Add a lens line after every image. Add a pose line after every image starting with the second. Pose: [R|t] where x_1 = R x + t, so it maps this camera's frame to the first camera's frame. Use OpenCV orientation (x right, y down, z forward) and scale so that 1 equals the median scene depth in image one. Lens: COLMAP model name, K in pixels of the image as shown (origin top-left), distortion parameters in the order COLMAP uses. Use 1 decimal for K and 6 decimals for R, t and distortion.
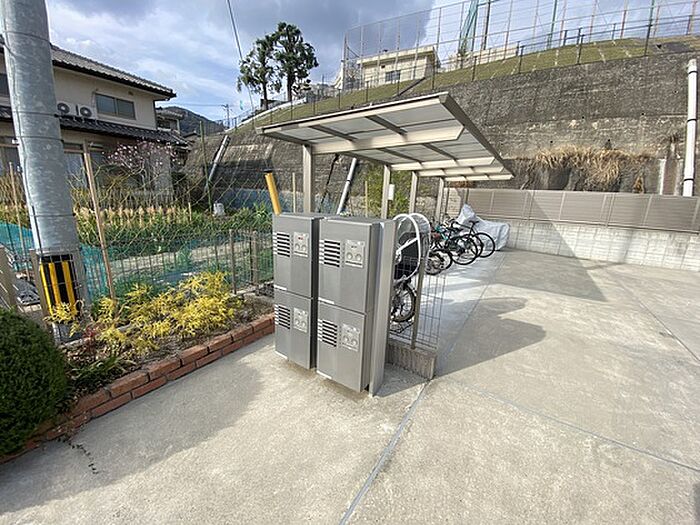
lens RADIAL K [[285.3, 0, 350.0], [0, 285.3, 262.5], [0, 0, 1]] dist [0.010505, -0.017435]
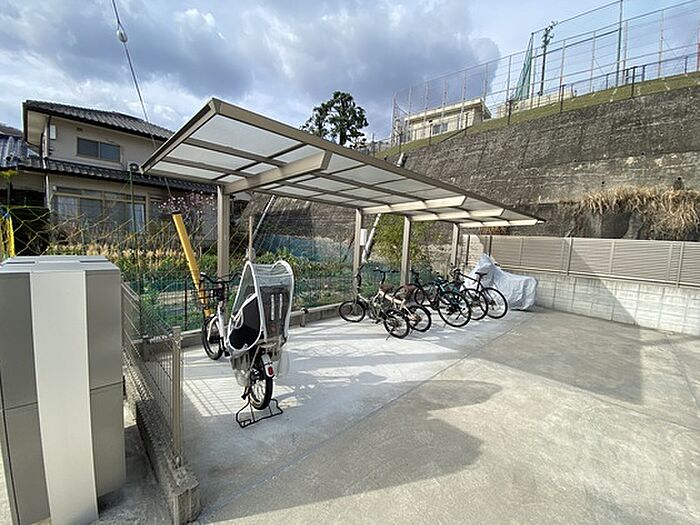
lens RADIAL K [[285.3, 0, 350.0], [0, 285.3, 262.5], [0, 0, 1]] dist [0.010505, -0.017435]
pose [[0.978497, 0.026213, -0.204588, 0.148222], [-0.058955, 0.986055, -0.155627, -0.015652], [0.197656, 0.164342, 0.966397, 0.078076]]
